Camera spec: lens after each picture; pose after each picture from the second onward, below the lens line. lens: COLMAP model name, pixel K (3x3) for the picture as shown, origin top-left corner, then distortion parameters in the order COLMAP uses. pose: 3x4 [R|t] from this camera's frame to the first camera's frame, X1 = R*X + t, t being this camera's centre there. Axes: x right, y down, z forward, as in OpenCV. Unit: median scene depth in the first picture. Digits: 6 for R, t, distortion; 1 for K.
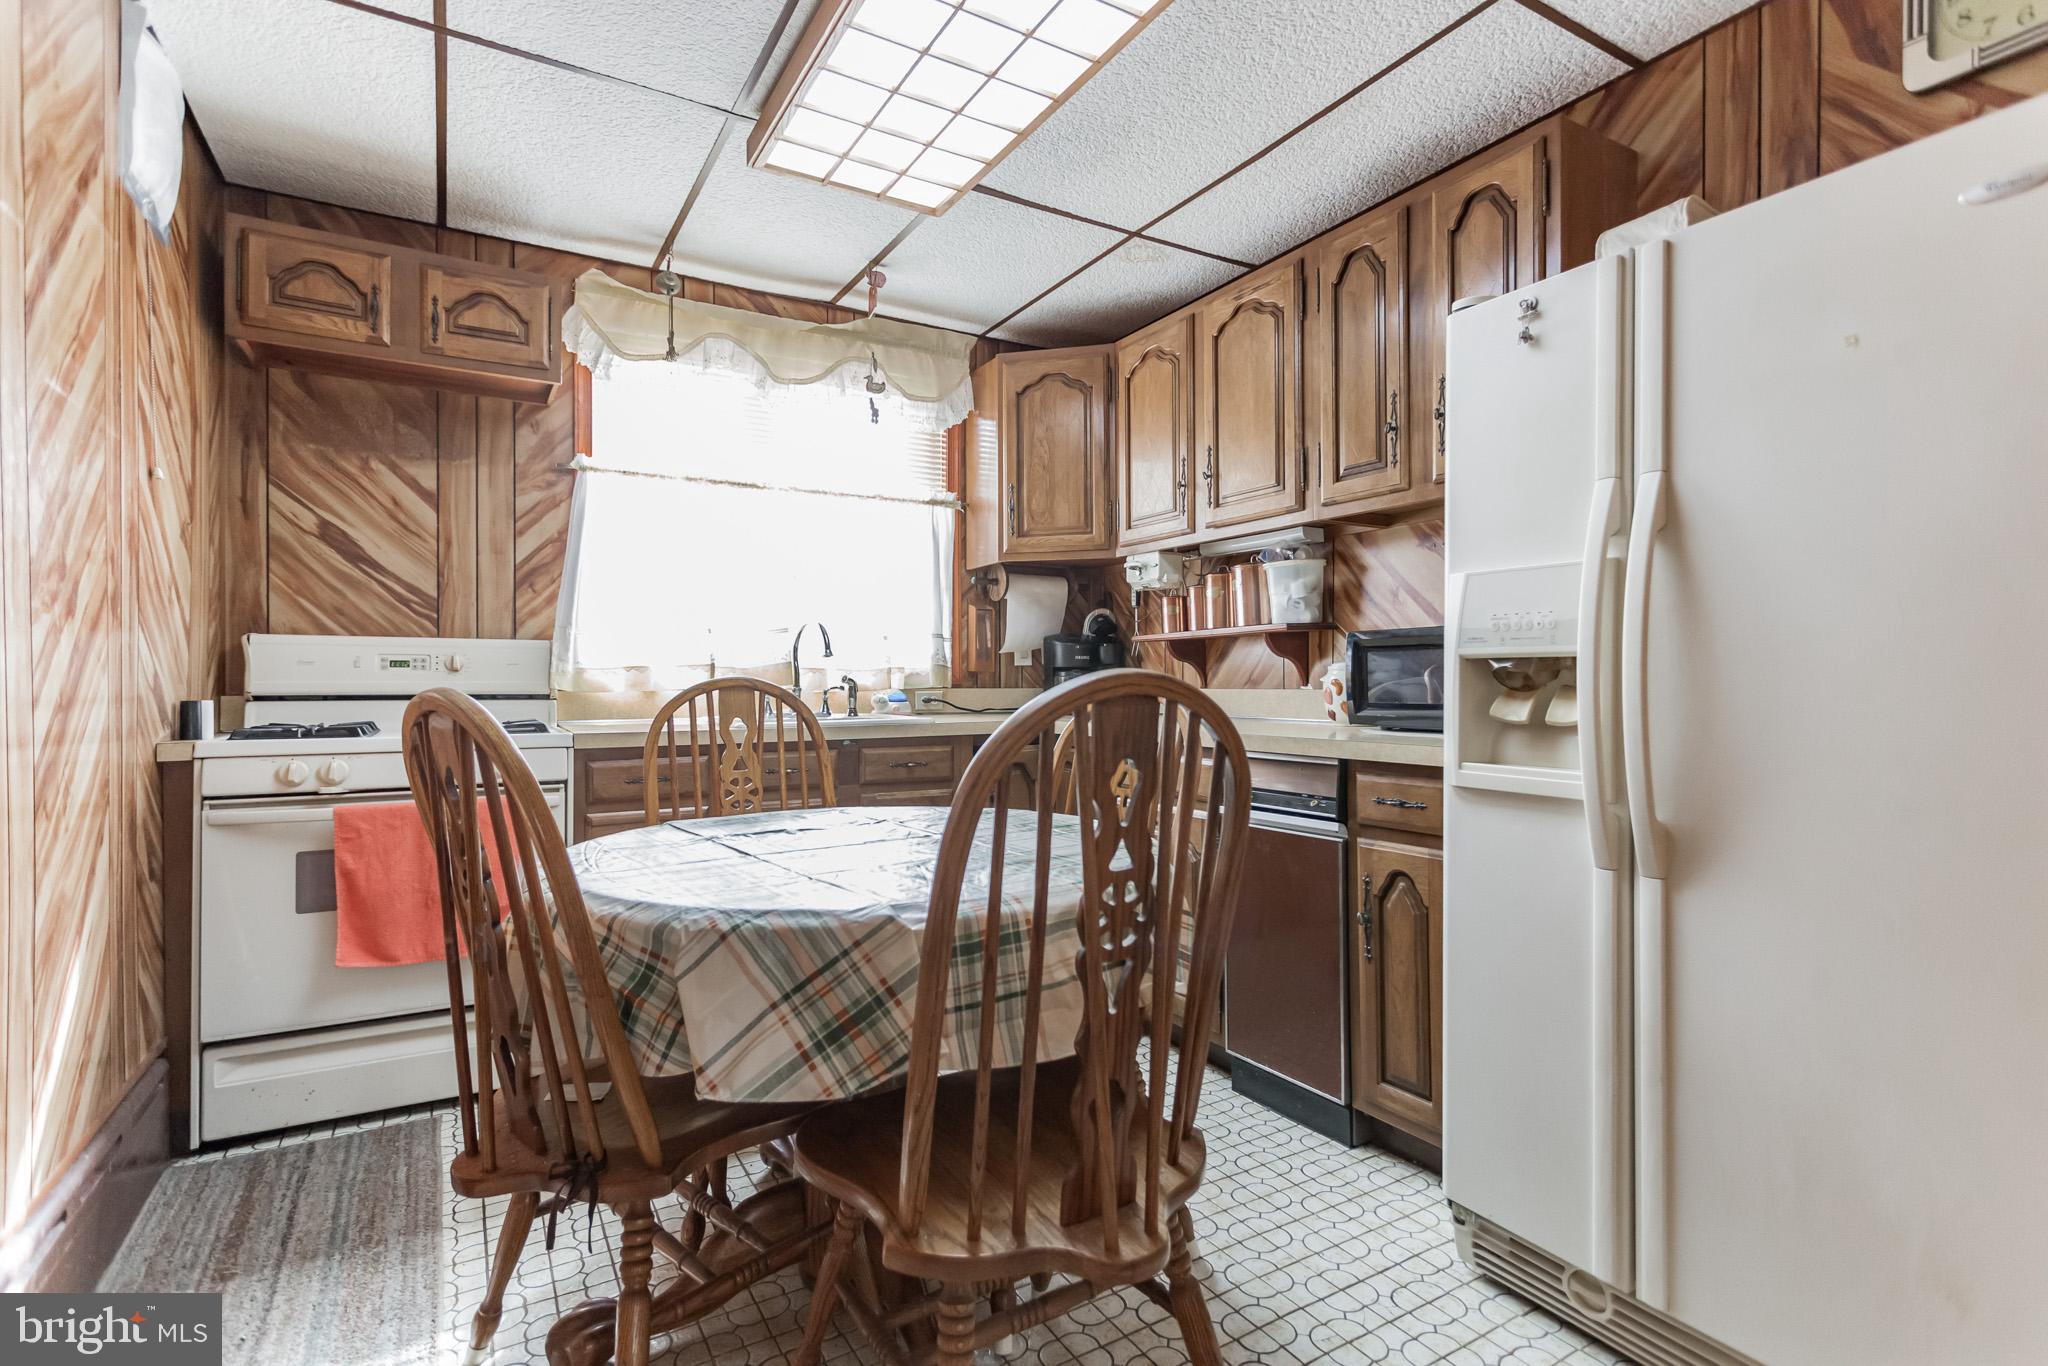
lens RADIAL K [[982.7, 0, 1026.7], [0, 982.7, 681.1], [0, 0, 1]] dist [-0.006235, -0.000396]
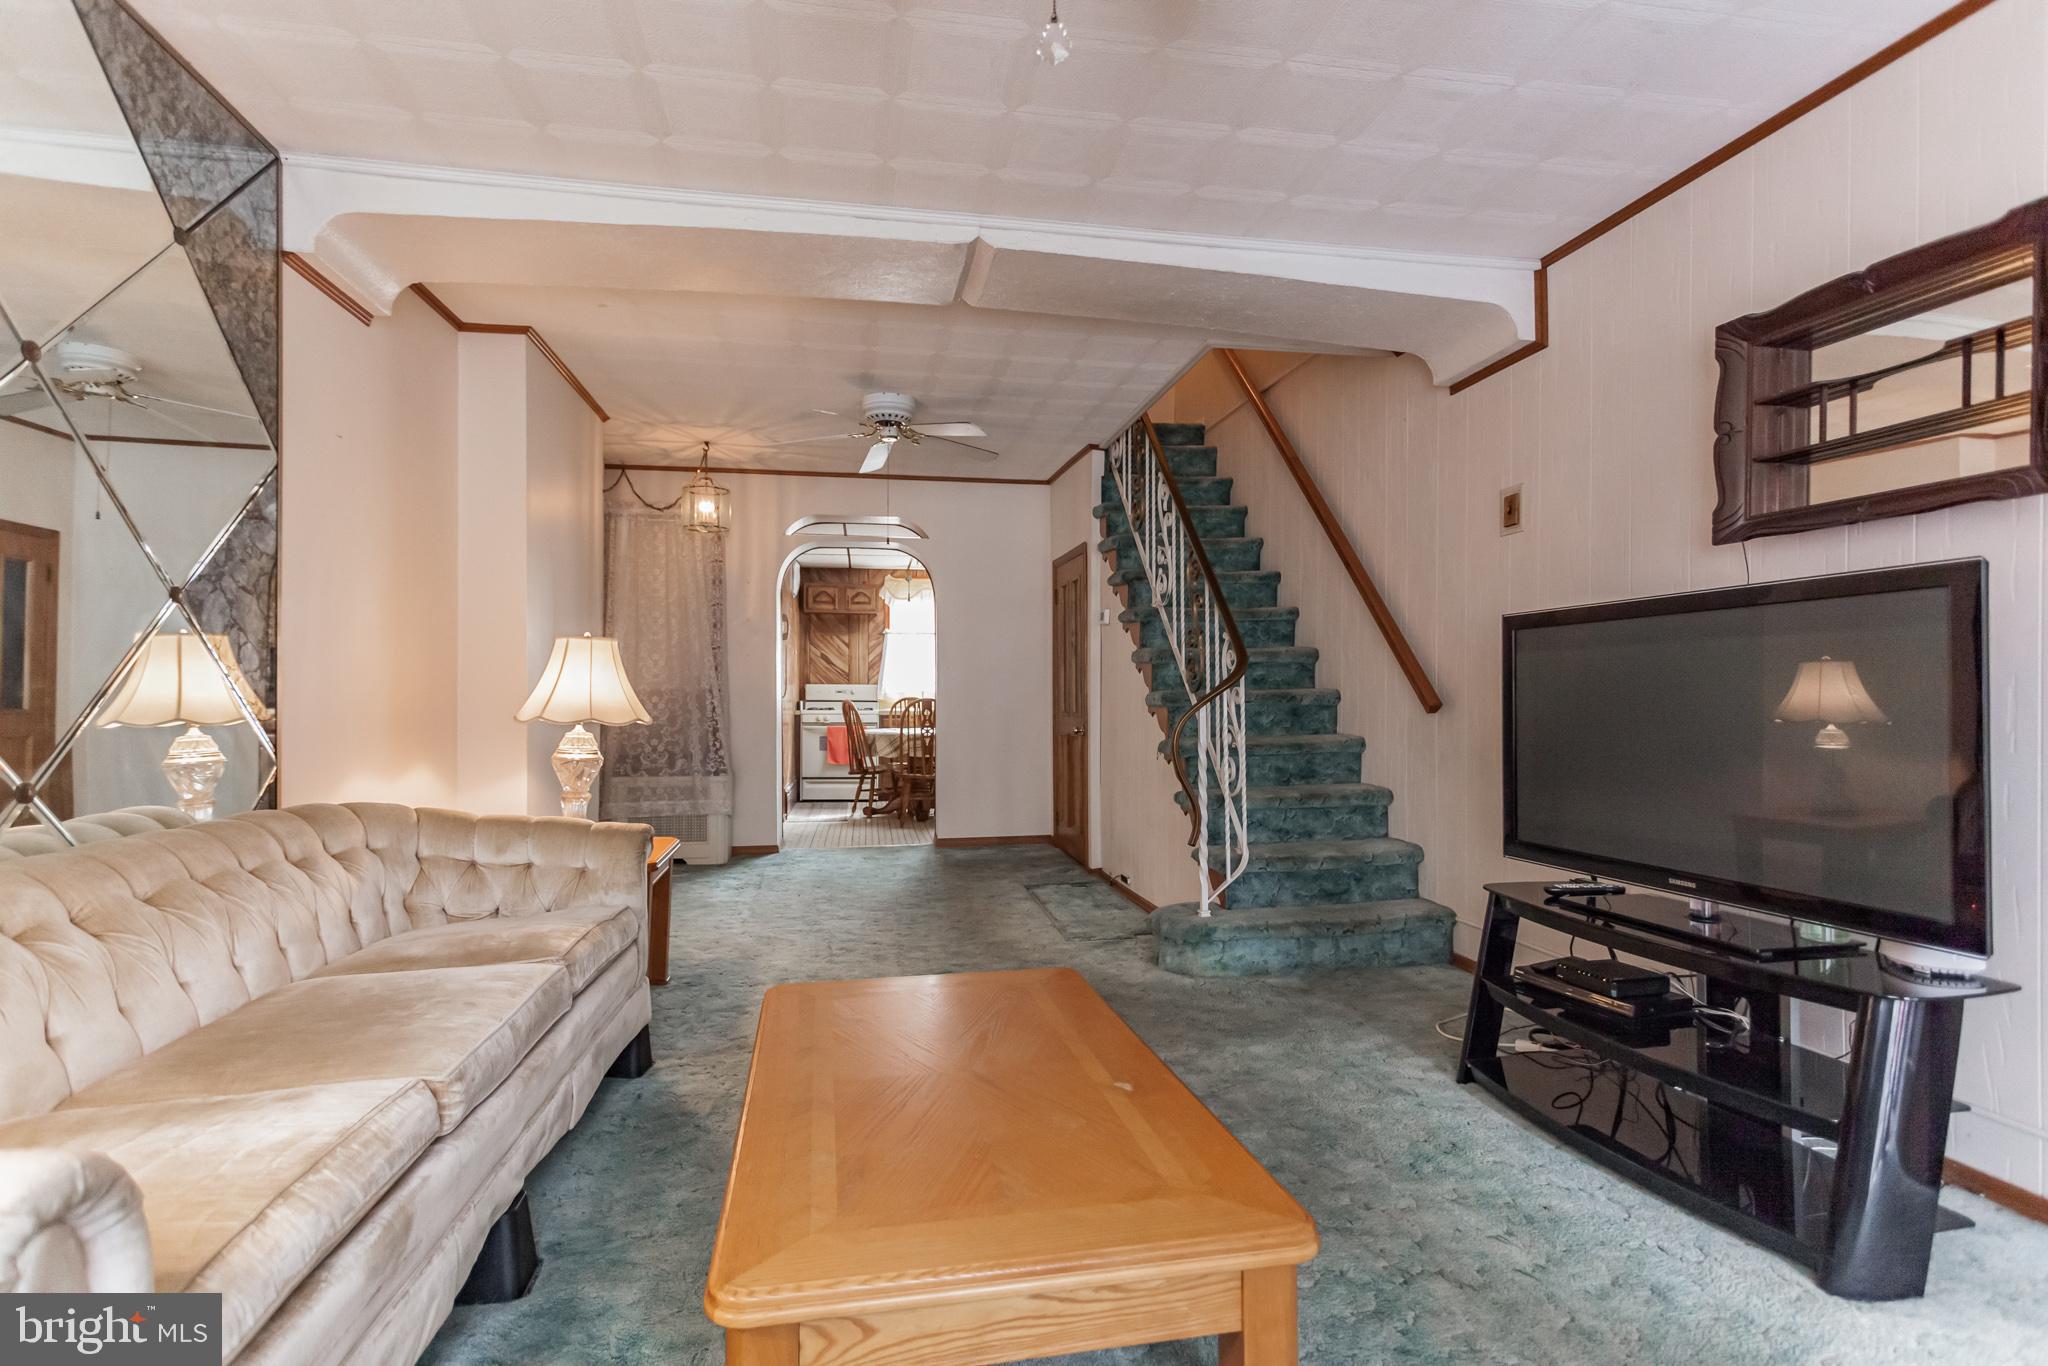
lens RADIAL K [[982.7, 0, 1026.1], [0, 982.7, 683.6], [0, 0, 1]] dist [-0.006235, -0.000396]
pose [[0.934894, 0.004815, -0.354895, 1.384120], [-0.005013, 0.999987, 0.000361, -0.055438], [0.354892, 0.001442, 0.934906, -2.301148]]
